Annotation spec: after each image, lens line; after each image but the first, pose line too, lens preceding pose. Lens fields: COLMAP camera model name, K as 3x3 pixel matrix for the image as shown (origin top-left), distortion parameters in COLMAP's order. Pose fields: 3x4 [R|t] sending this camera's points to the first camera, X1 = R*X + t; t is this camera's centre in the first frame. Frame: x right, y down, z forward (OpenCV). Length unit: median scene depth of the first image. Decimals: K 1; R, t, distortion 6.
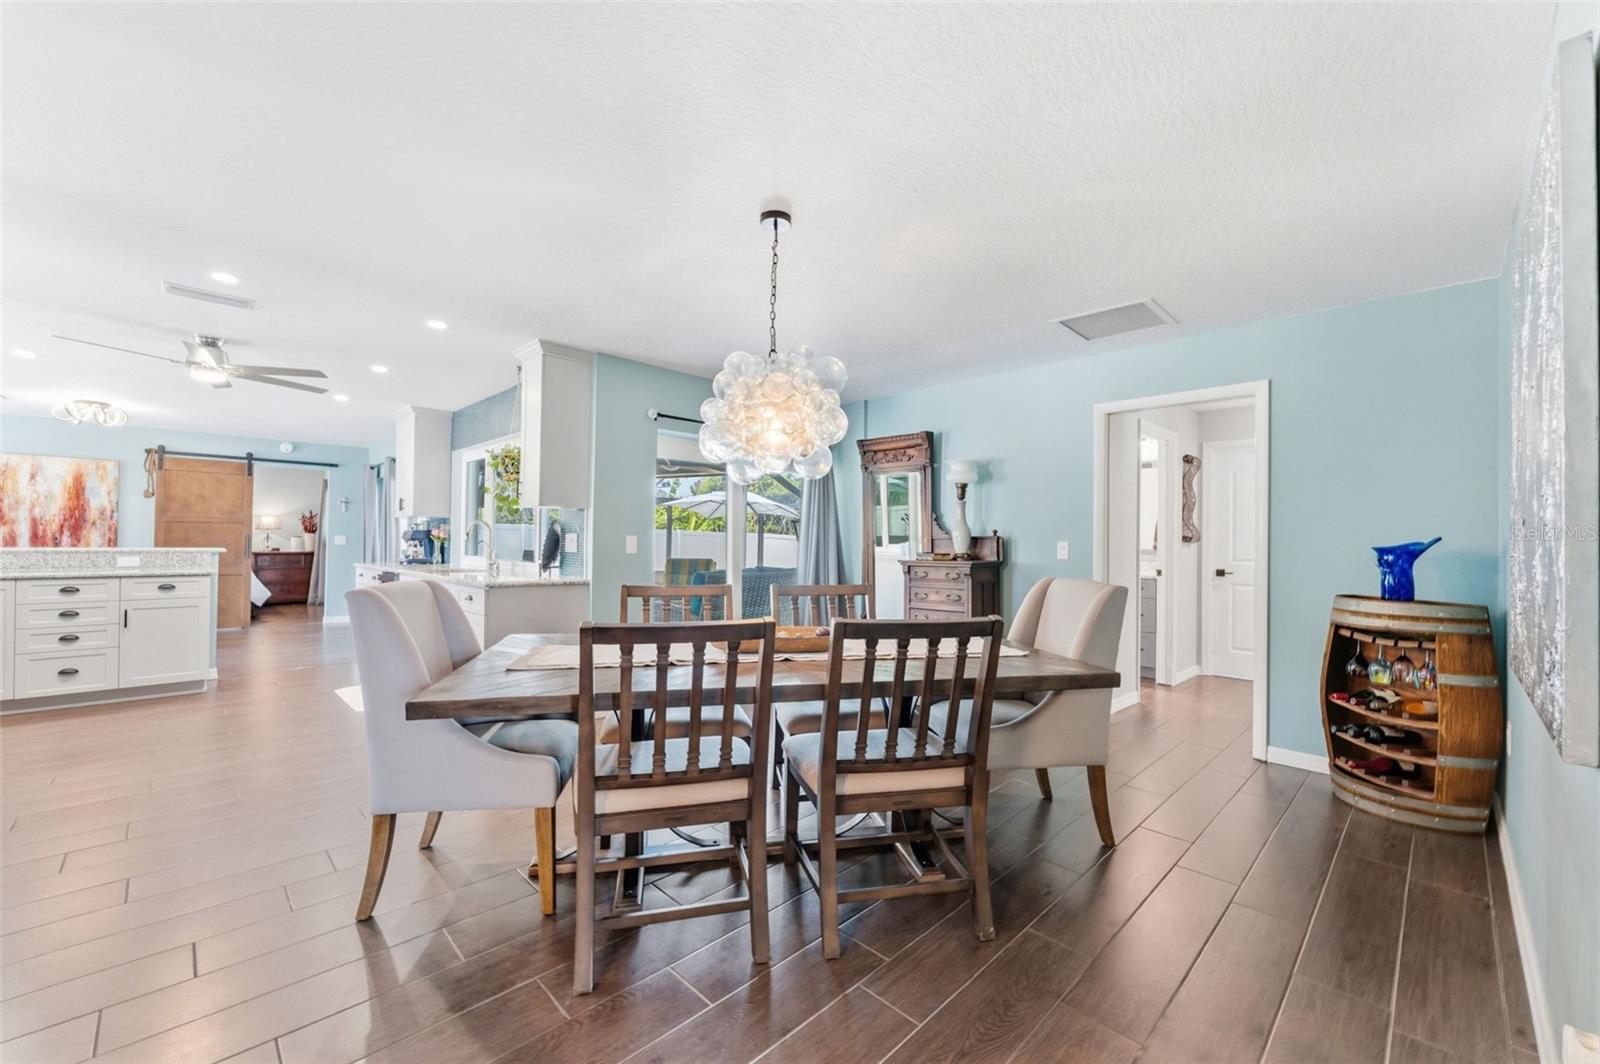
lens RADIAL K [[641.7, 0, 802.6], [0, 641.7, 539.3], [0, 0, 1]] dist [-0.001668, -0.000100]
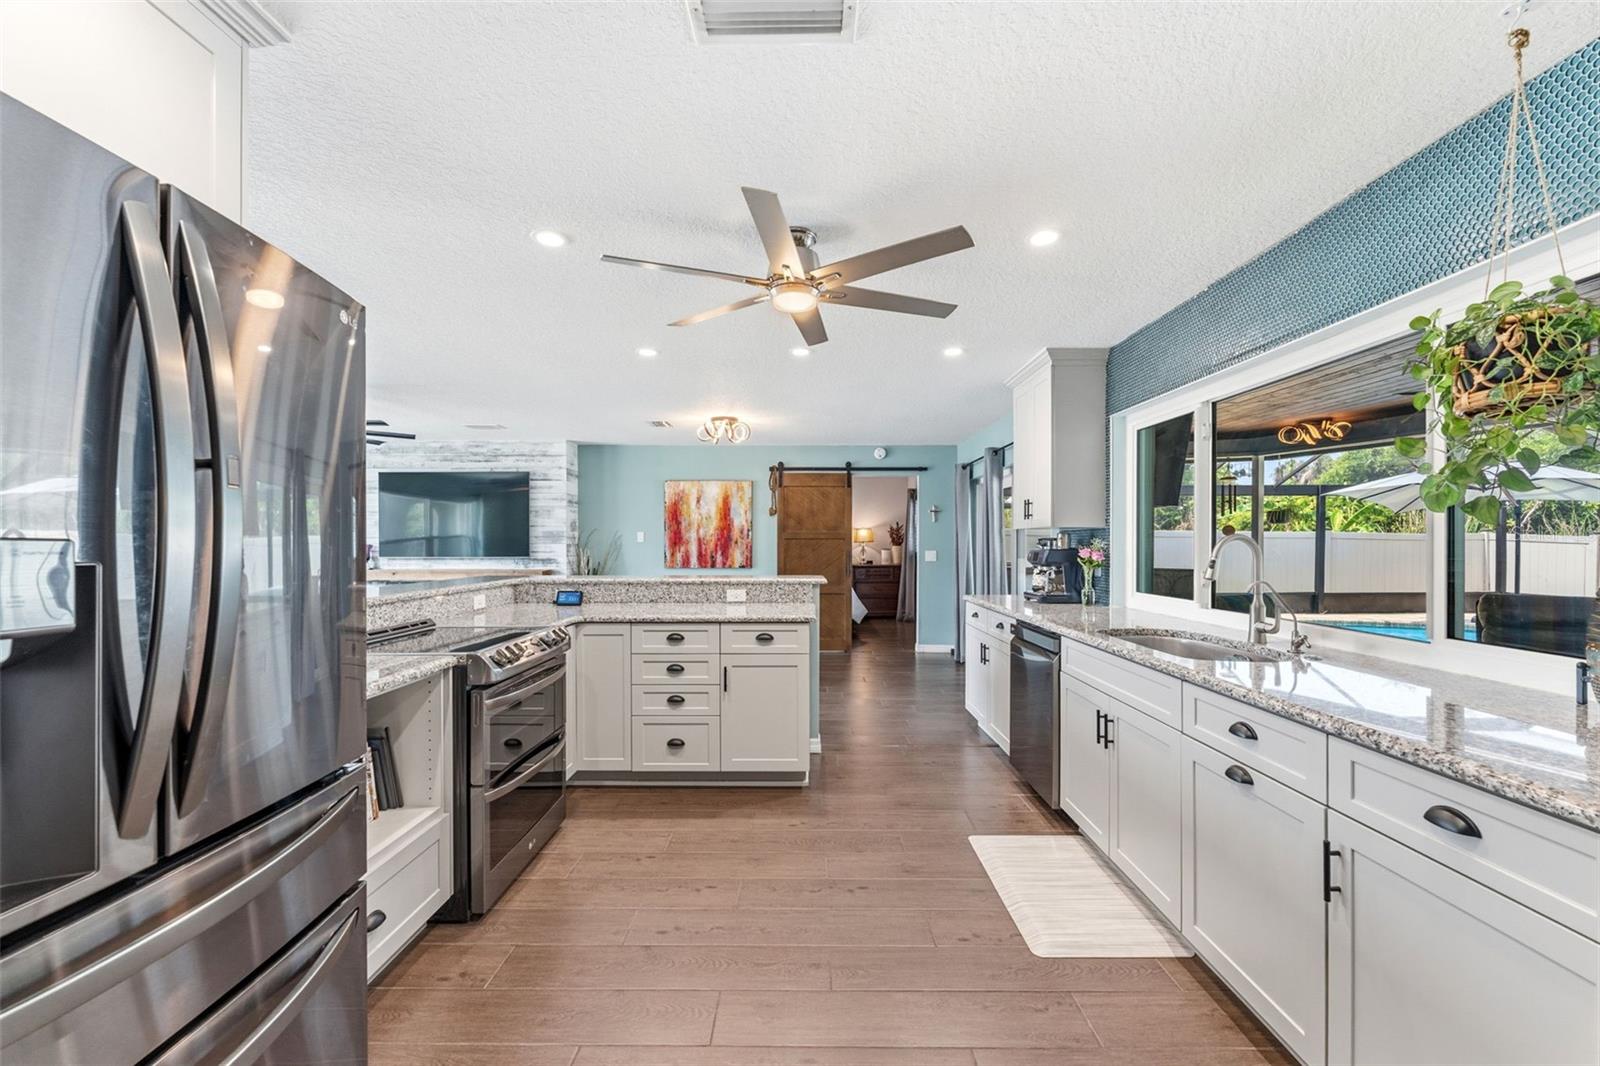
lens RADIAL K [[641.7, 0, 802.6], [0, 641.7, 540.3], [0, 0, 1]] dist [-0.001668, -0.000100]
pose [[0.708090, -0.013745, -0.705988, -0.291563], [0.012413, 0.999898, -0.007017, -0.019102], [0.706013, -0.003795, 0.708189, 0.335871]]
